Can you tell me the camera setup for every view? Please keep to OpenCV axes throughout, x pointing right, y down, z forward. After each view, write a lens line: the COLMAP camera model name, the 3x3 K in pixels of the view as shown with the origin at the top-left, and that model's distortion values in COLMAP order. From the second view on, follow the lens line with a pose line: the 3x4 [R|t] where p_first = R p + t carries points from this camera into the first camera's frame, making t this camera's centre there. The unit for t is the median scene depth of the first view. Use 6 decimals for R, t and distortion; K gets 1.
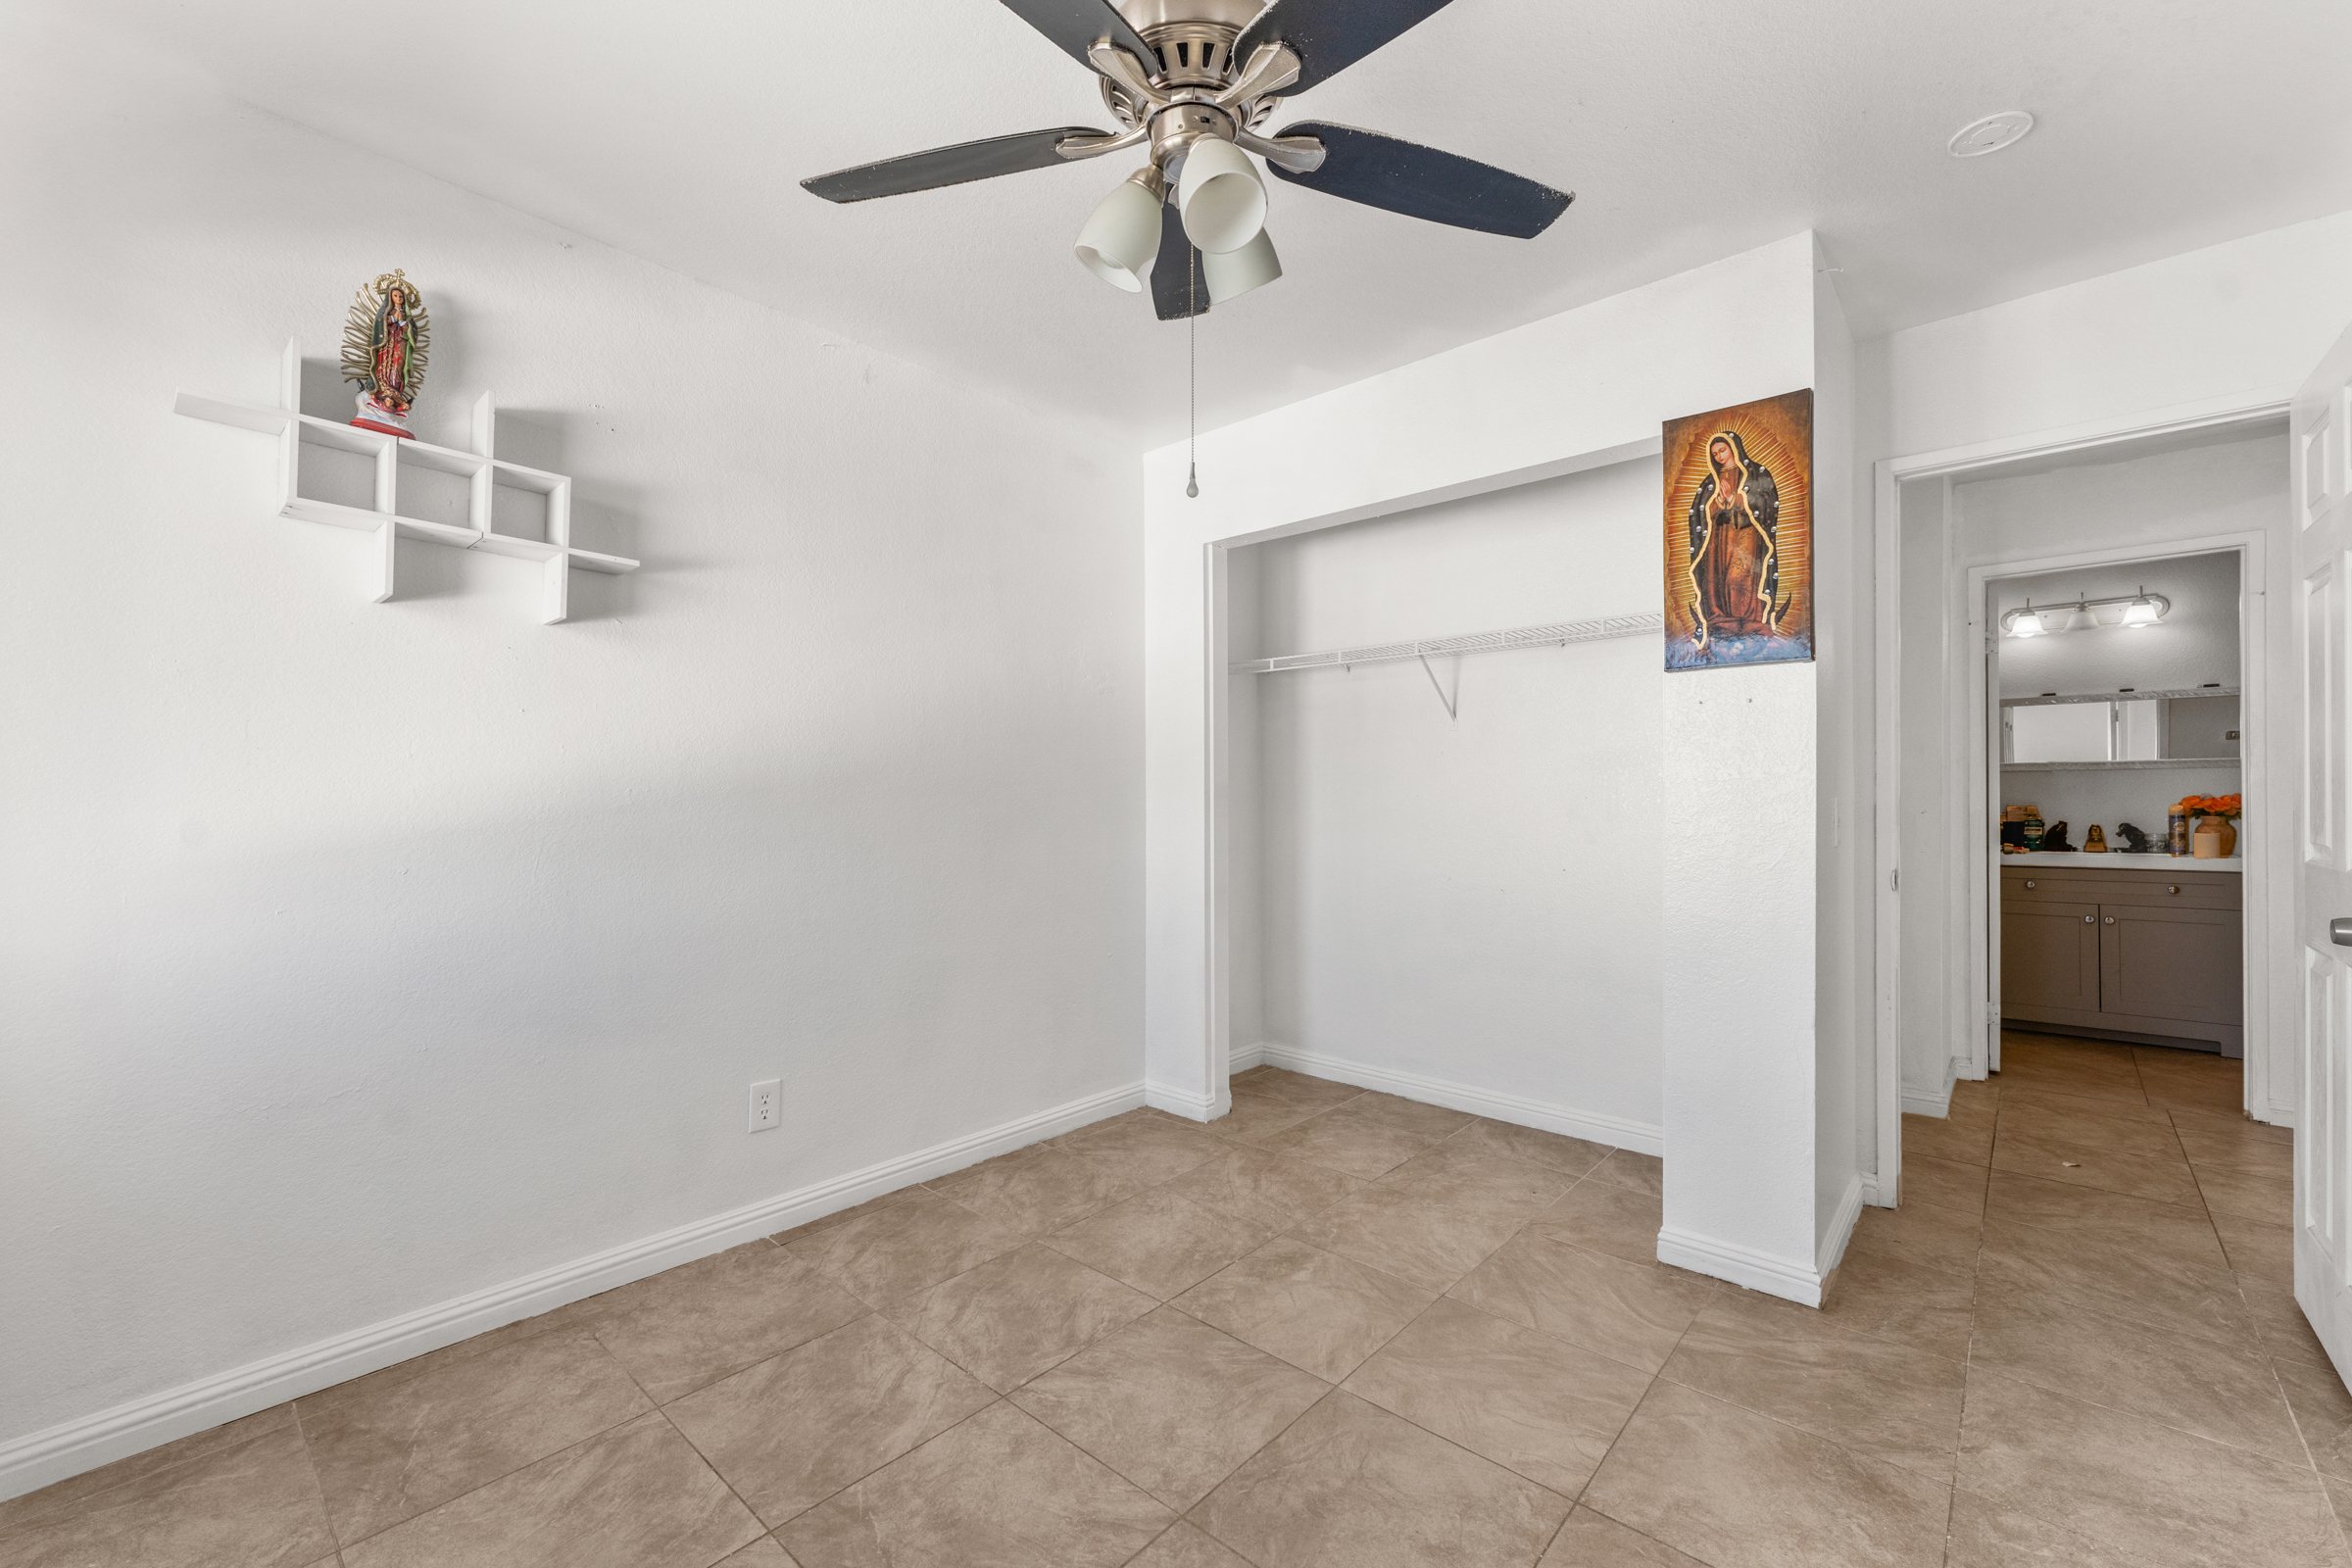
lens RADIAL K [[966.5, 0, 1173.9], [0, 966.5, 760.2], [0, 0, 1]] dist [0.001117, 0.000169]
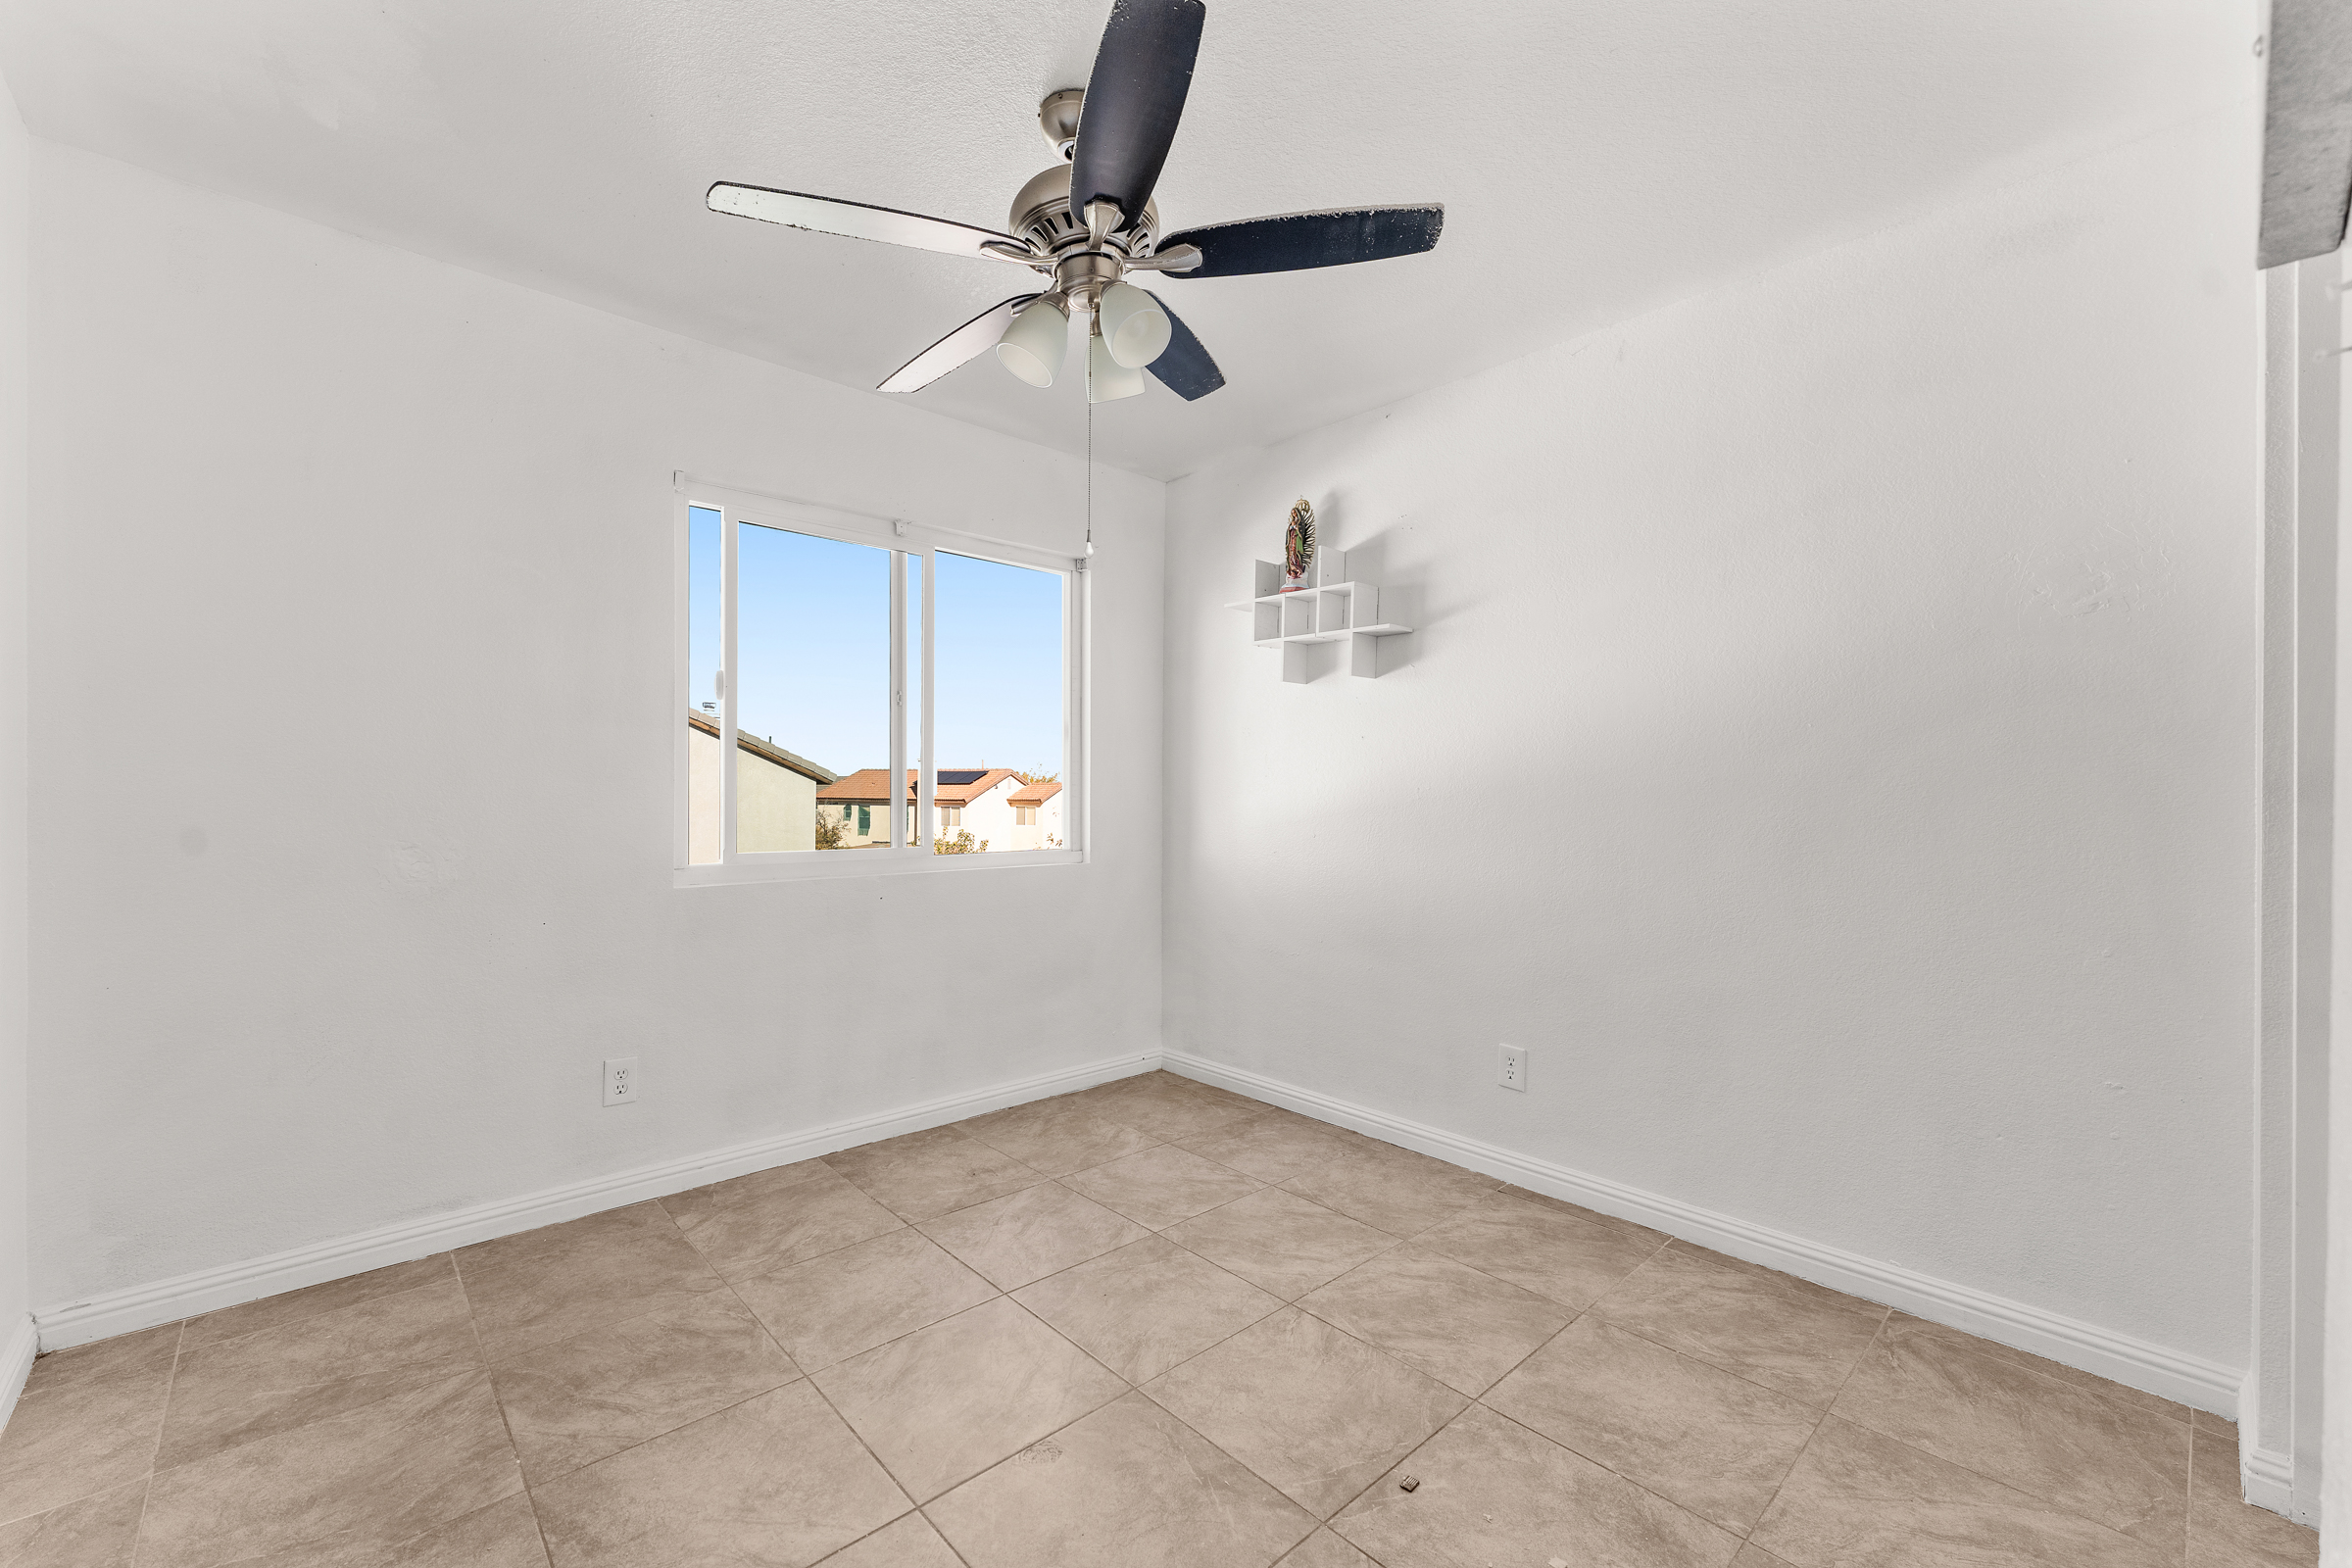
lens RADIAL K [[966.5, 0, 1173.9], [0, 966.5, 760.2], [0, 0, 1]] dist [0.001117, 0.000169]
pose [[-0.107102, -0.034538, -0.993648, 0.825992], [0.030954, 0.998796, -0.038053, 0.031606], [0.993766, -0.034833, -0.105904, 0.809041]]
